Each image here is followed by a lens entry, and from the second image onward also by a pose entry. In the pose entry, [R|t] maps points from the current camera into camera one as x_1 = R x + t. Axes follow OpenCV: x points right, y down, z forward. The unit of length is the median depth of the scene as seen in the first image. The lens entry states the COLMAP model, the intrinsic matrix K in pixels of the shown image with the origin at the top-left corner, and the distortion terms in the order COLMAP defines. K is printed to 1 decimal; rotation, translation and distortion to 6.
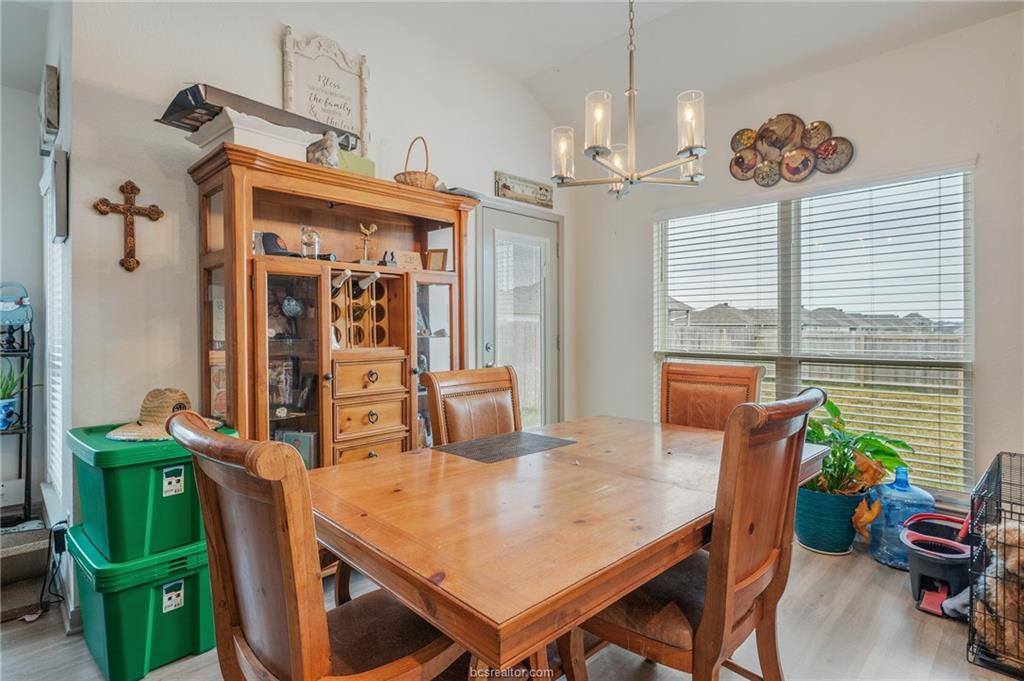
lens RADIAL K [[524.5, 0, 513.8], [0, 524.5, 327.5], [0, 0, 1]] dist [0.000514, 0.000106]
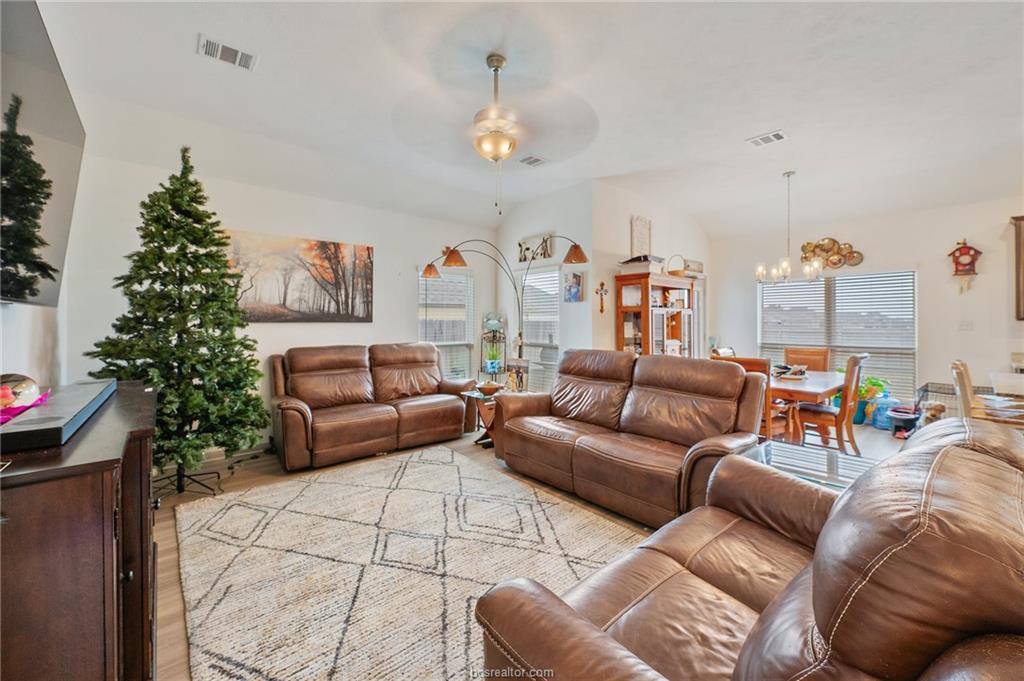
lens RADIAL K [[409.4, 0, 511.3], [0, 409.4, 320.7], [0, 0, 1]] dist [-0.000605, -0.000074]
pose [[0.997403, 0.001762, -0.072003, -0.916022], [-0.002003, 0.999993, -0.003270, -0.049438], [0.071996, 0.003405, 0.997399, -1.089575]]
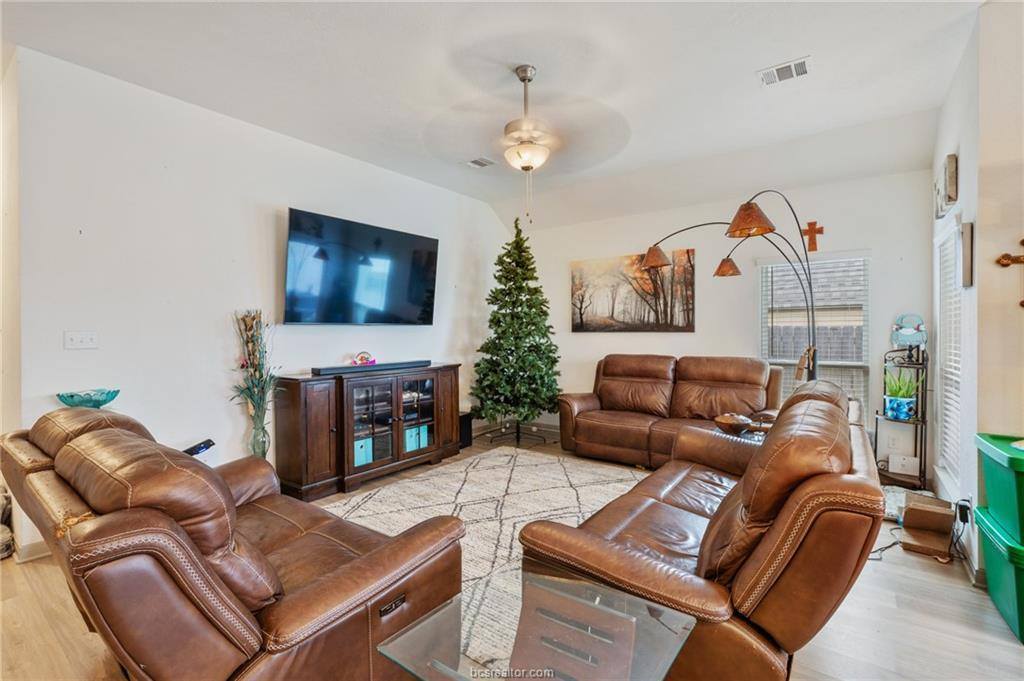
lens RADIAL K [[457.2, 0, 511.6], [0, 457.2, 333.2], [0, 0, 1]] dist [0.000570, -0.000163]
pose [[0.144131, 0.006229, -0.989539, 0.106555], [0.000704, 0.999979, 0.006397, -0.054316], [0.989558, -0.001619, 0.144124, -0.269360]]
